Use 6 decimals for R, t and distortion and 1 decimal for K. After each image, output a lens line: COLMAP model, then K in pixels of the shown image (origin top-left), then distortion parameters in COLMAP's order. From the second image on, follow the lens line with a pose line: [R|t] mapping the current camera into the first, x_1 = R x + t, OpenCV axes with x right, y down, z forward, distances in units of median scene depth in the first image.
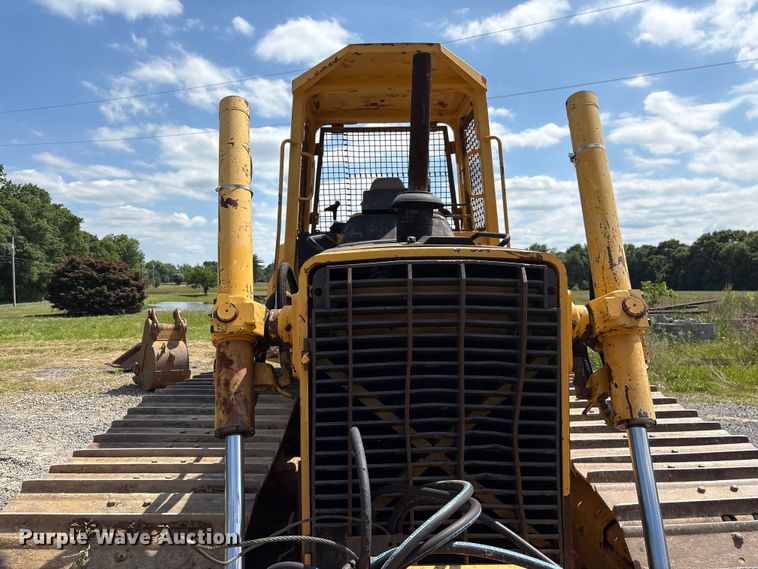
lens RADIAL K [[572.0, 0, 374.3], [0, 572.0, 297.7], [0, 0, 1]] dist [0.036528, -0.004416]
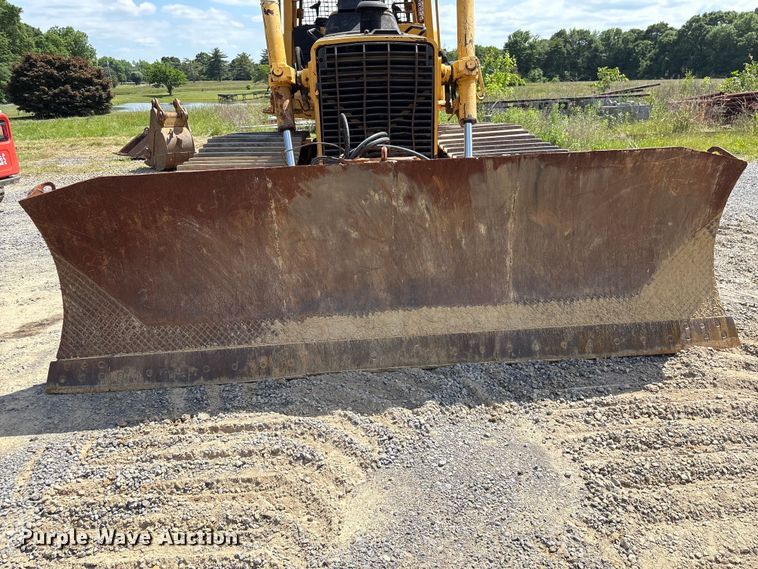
lens RADIAL K [[565.6, 0, 379.0], [0, 565.6, 284.5], [0, 0, 1]] dist [0.065238, -0.069708]
pose [[0.998514, -0.035686, 0.041176, -0.000261], [0.020895, 0.948692, 0.315512, 0.042503], [-0.050323, -0.314183, 0.948028, -0.464689]]
